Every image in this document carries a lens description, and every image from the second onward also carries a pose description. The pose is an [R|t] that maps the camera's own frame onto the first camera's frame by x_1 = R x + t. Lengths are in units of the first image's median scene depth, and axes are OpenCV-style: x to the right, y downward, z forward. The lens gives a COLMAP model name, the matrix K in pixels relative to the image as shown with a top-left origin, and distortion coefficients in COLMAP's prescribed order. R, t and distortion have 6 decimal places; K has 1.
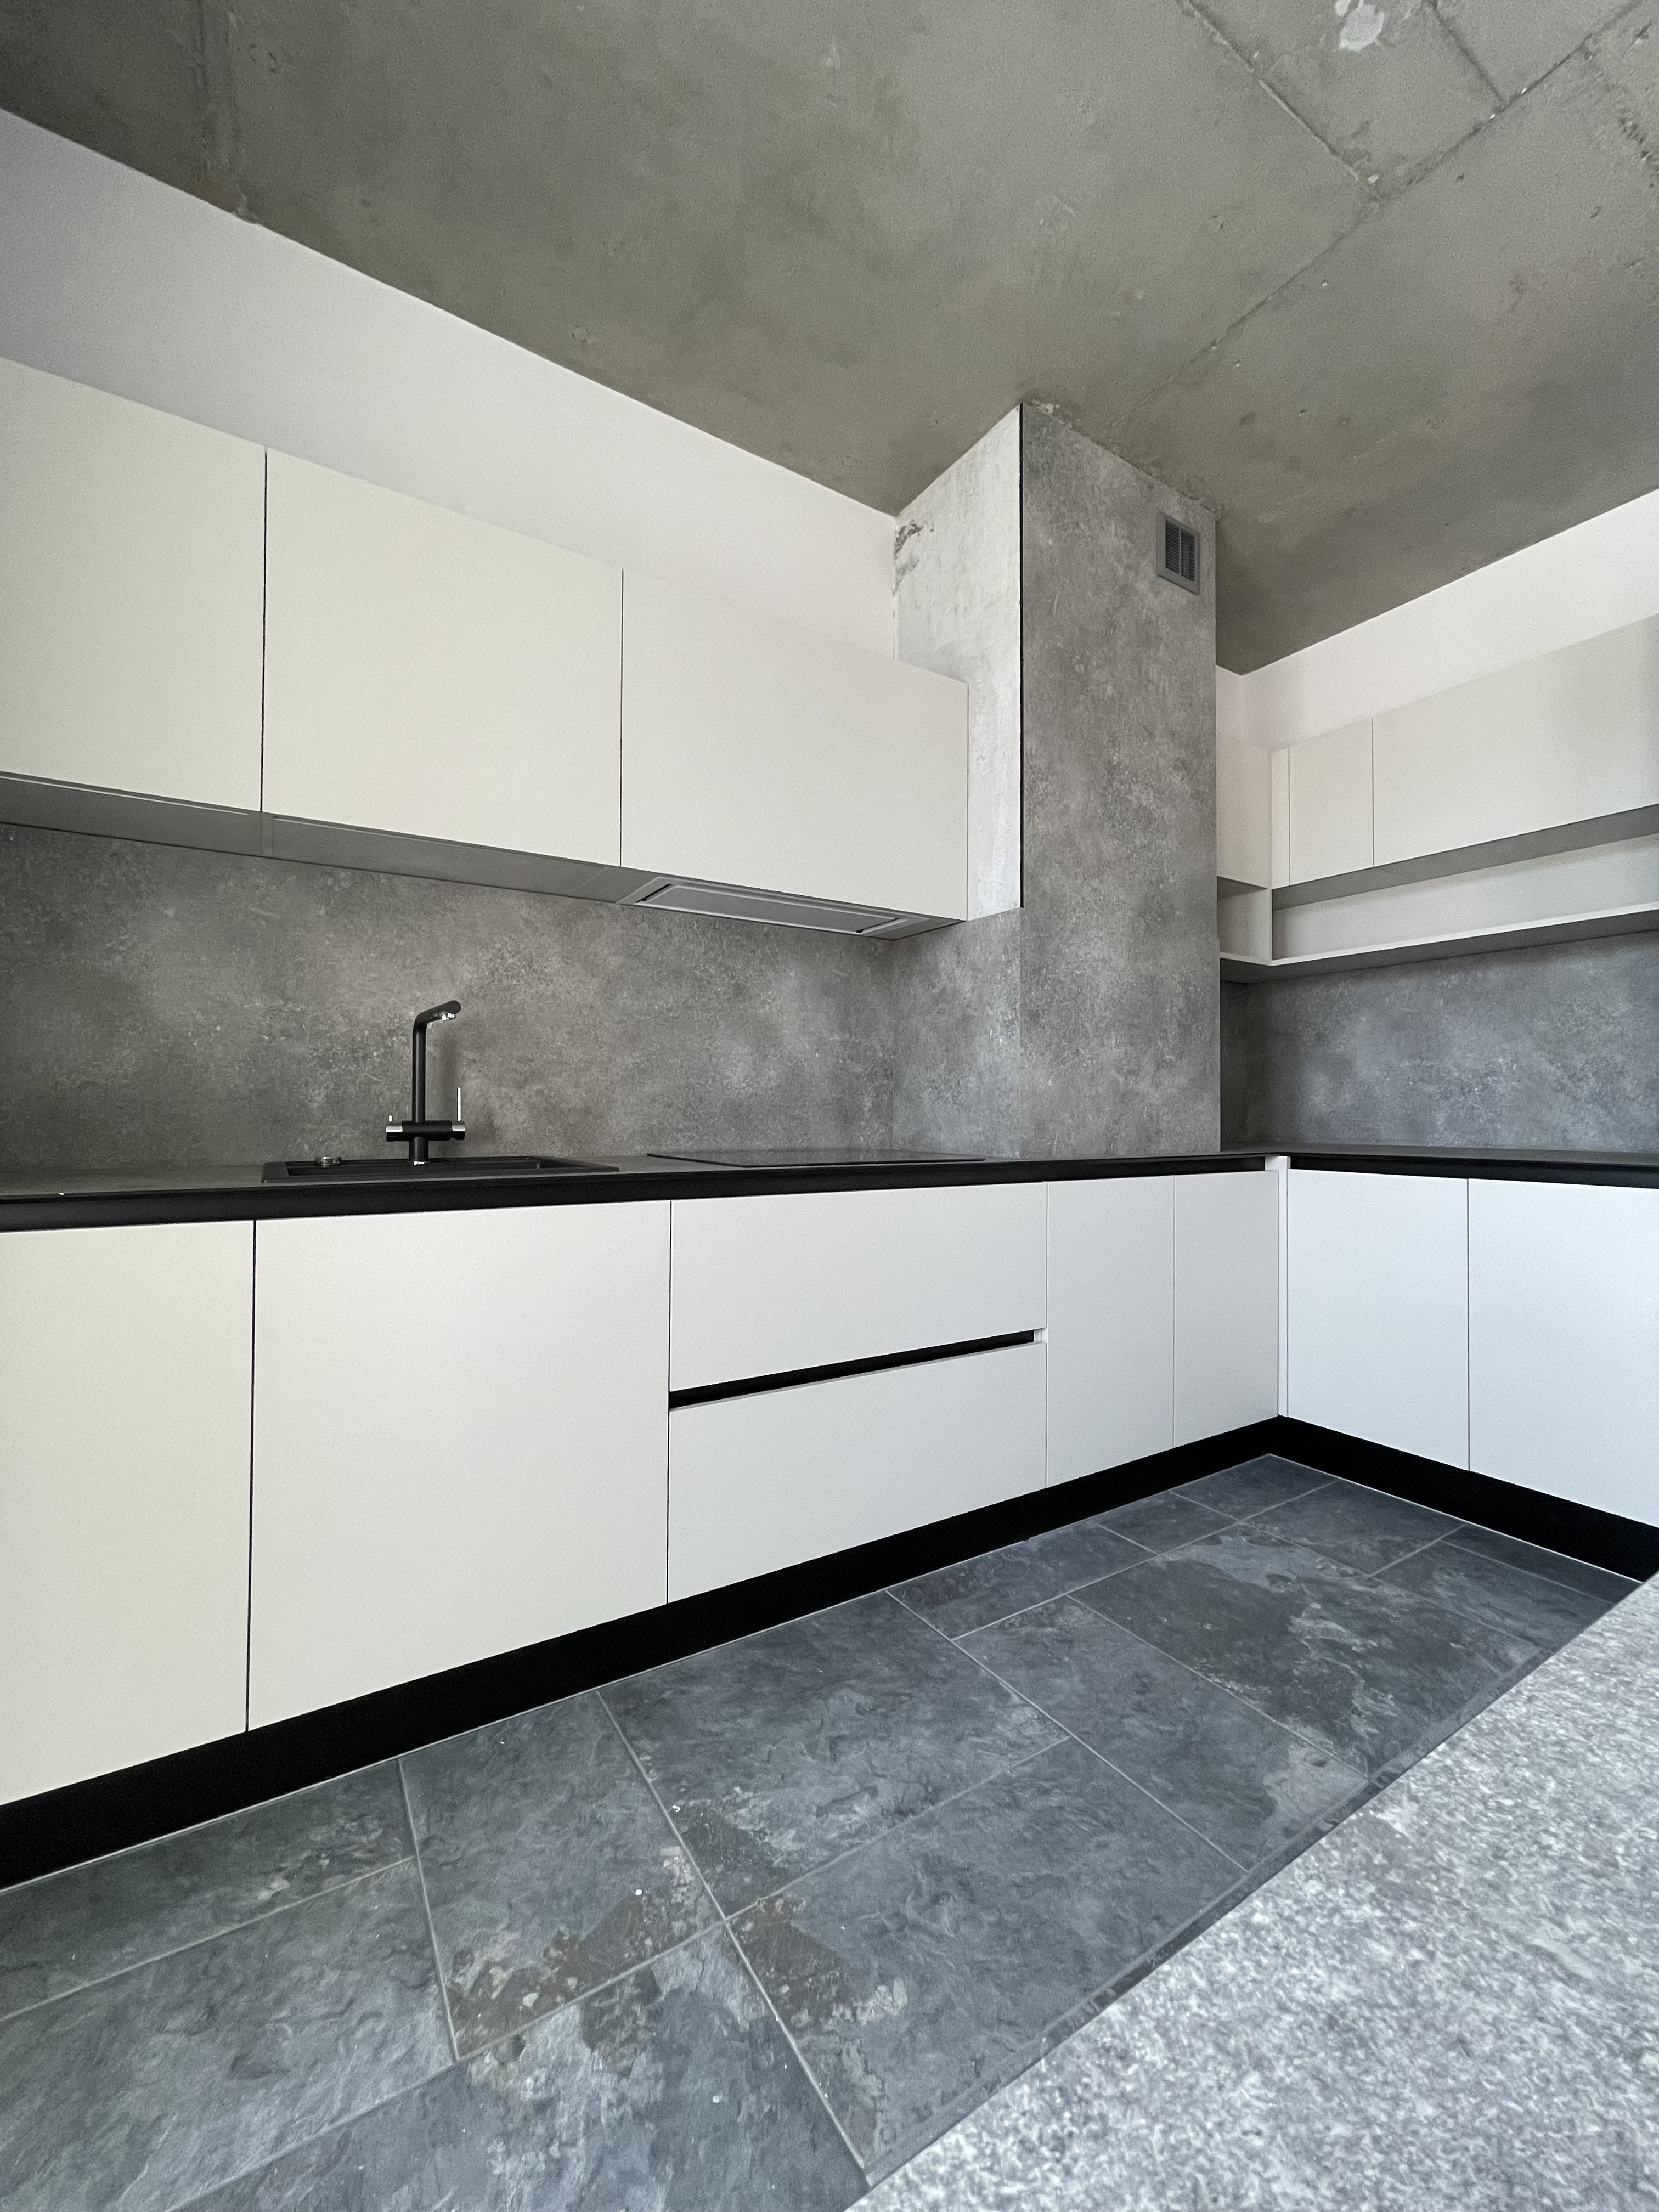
lens RADIAL K [[888.8, 0, 838.8], [0, 888.8, 1101.0], [0, 0, 1]] dist [-0.001269, -0.000993]
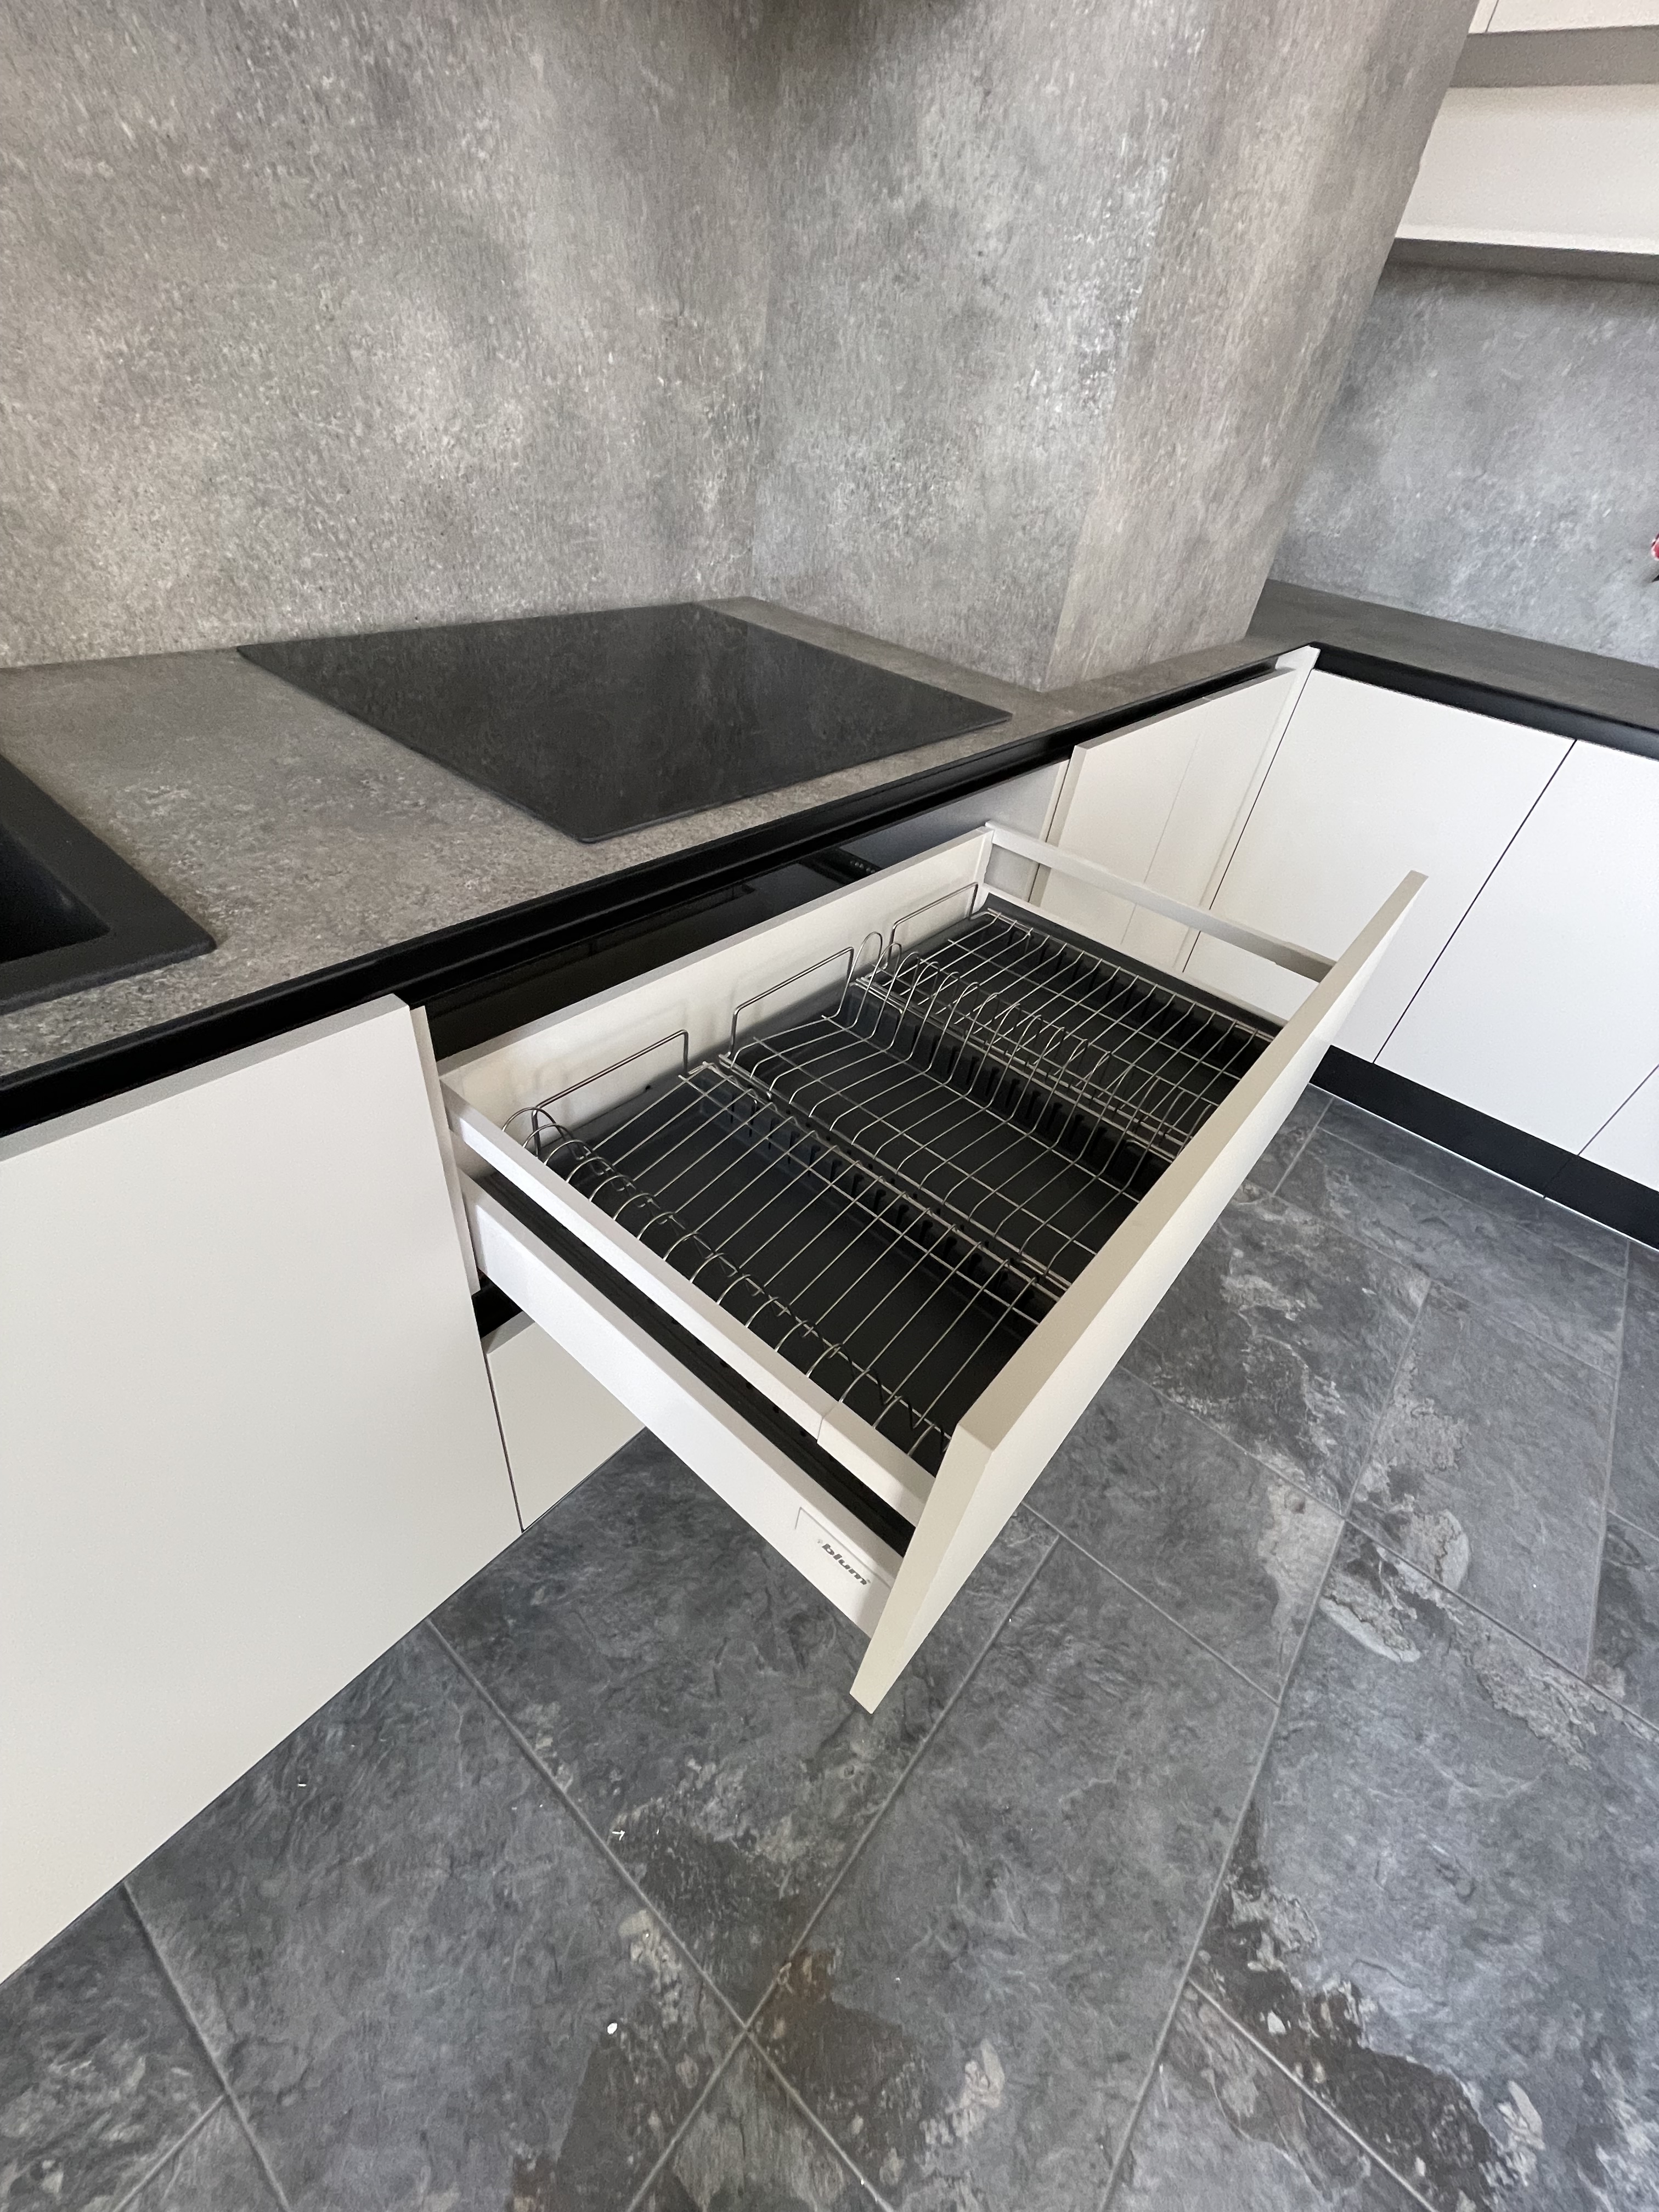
lens RADIAL K [[888.8, 0, 838.8], [0, 888.8, 1101.0], [0, 0, 1]] dist [-0.001269, -0.000993]
pose [[0.944373, -0.108866, 0.310334, -0.103052], [-0.123088, 0.758040, 0.640488, -0.076089], [-0.304973, -0.643058, 0.702473, 0.490687]]
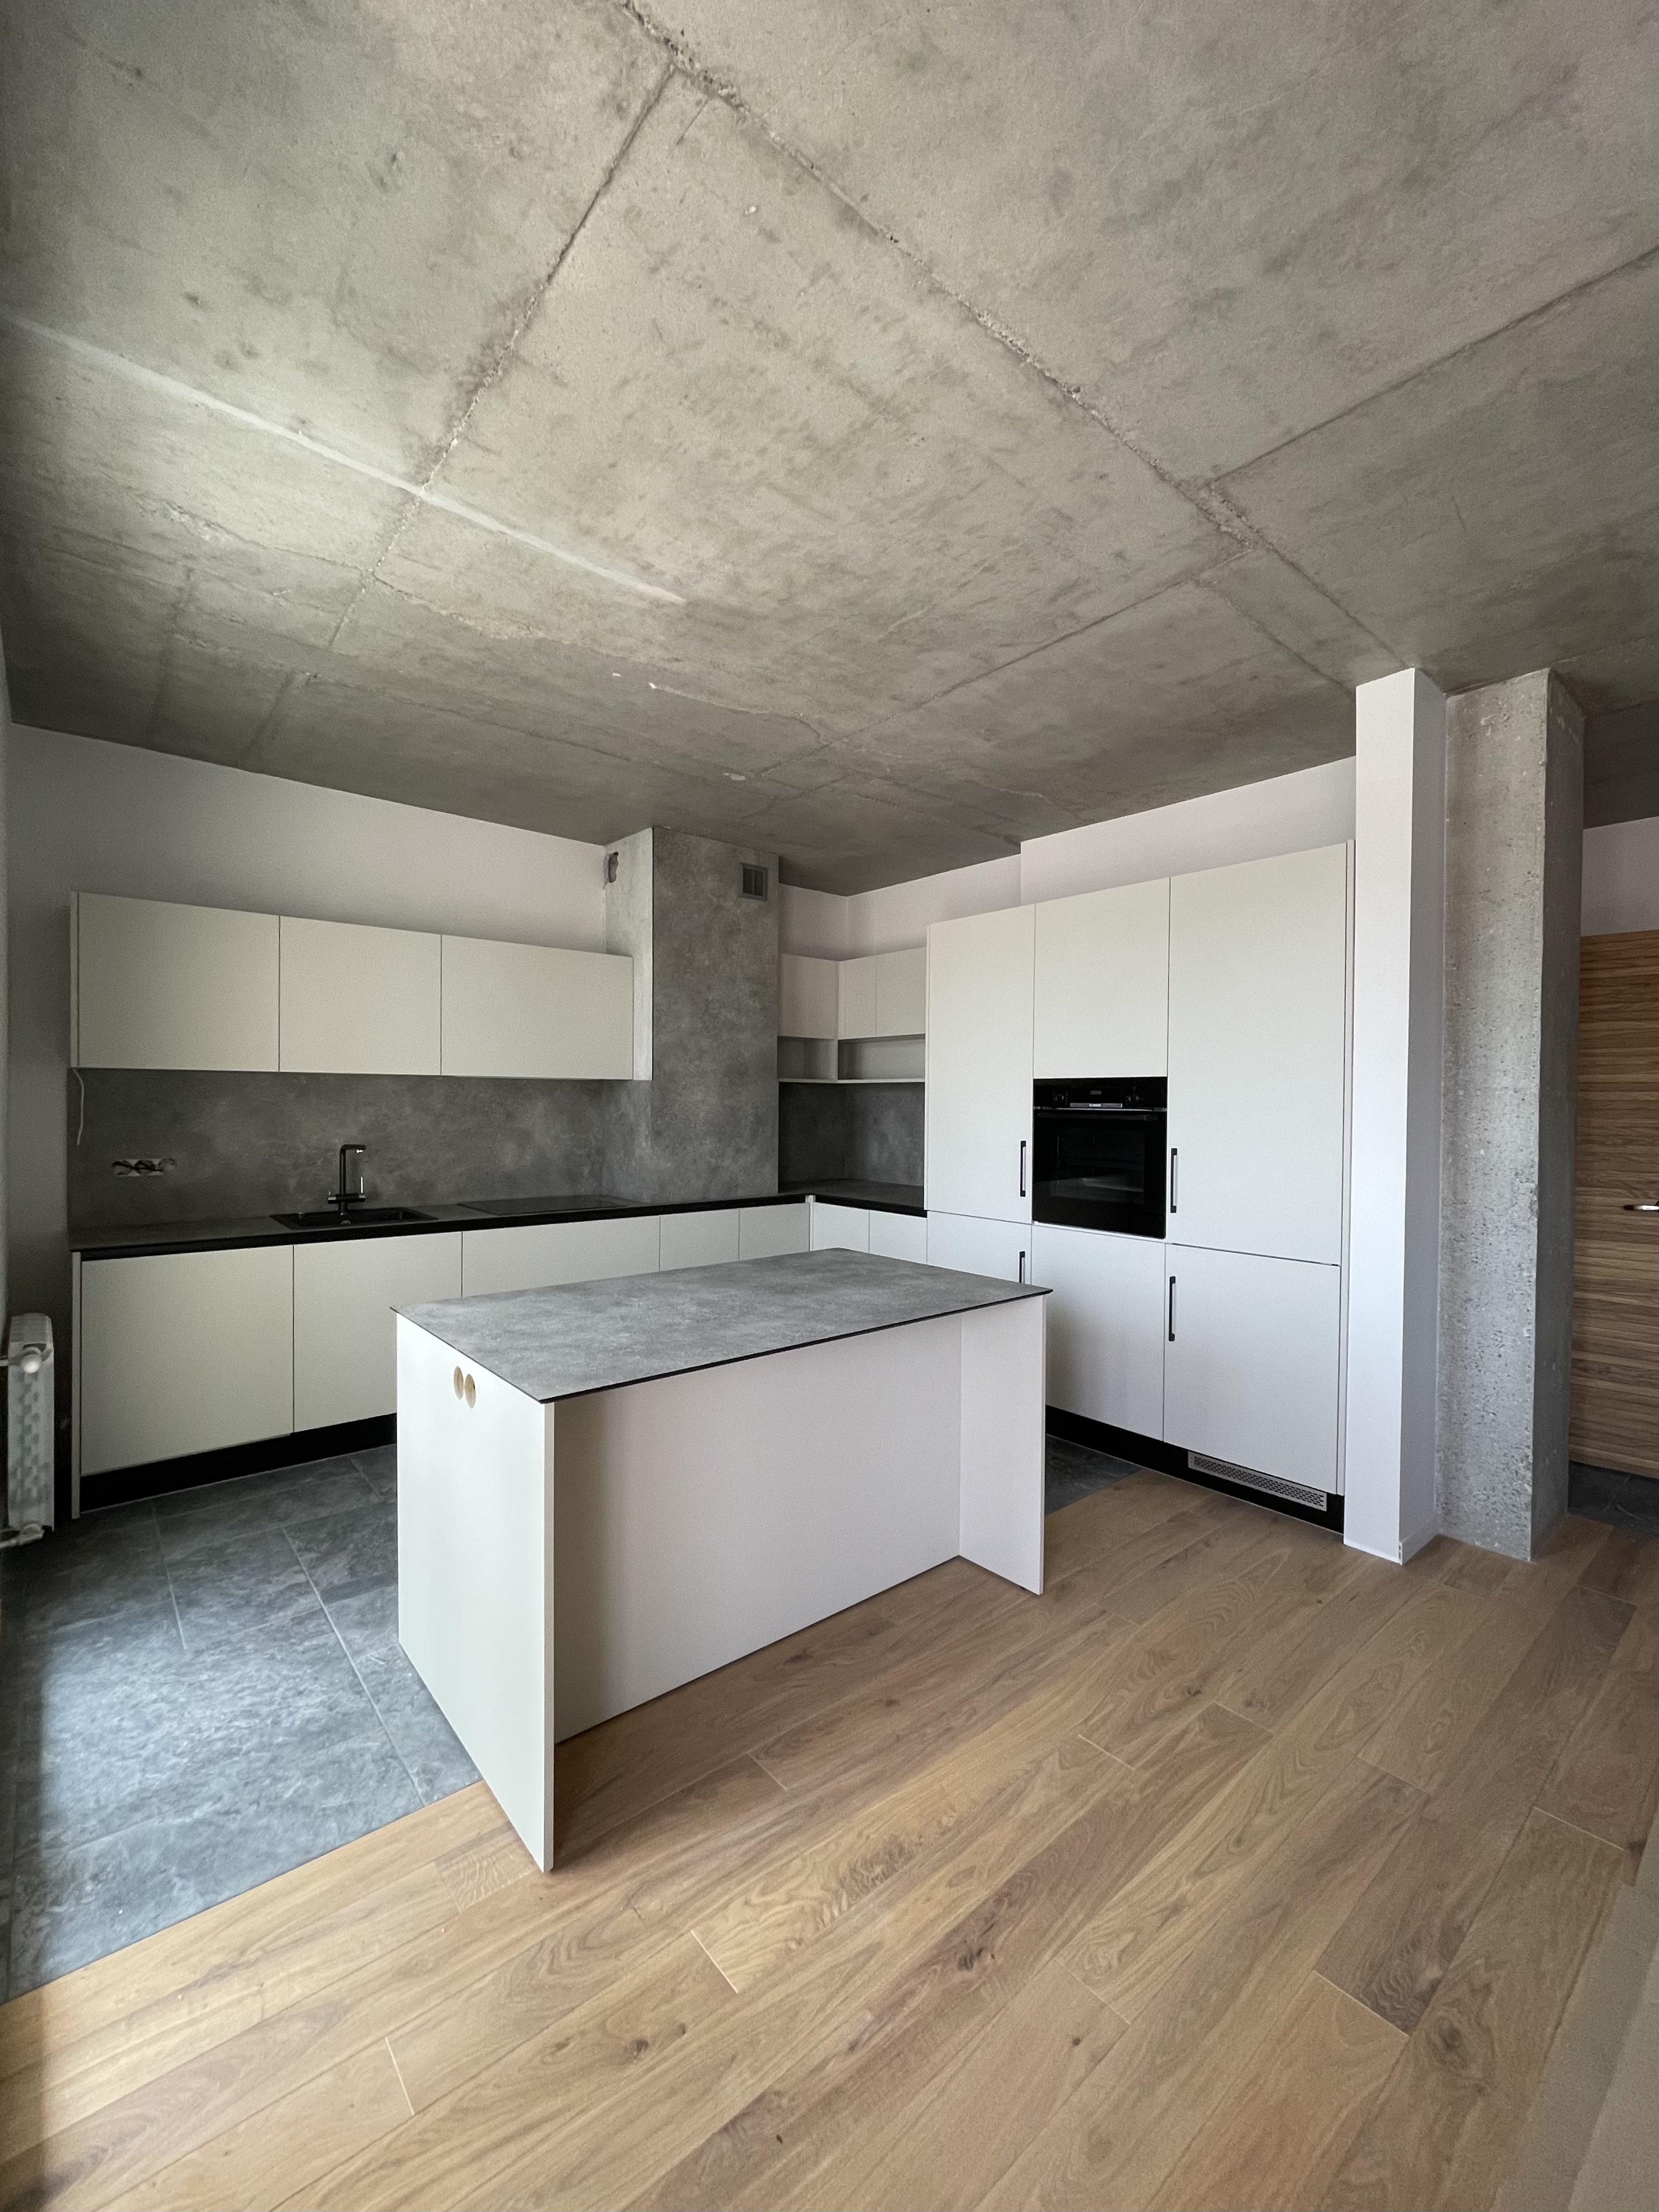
lens RADIAL K [[915.0, 0, 845.8], [0, 915.0, 1110.6], [0, 0, 1]] dist [-0.001583, -0.000225]
pose [[0.989080, 0.003370, 0.147339, 0.331901], [-0.007009, 0.999683, 0.024187, -0.199142], [-0.147210, -0.024955, 0.988790, -1.121851]]
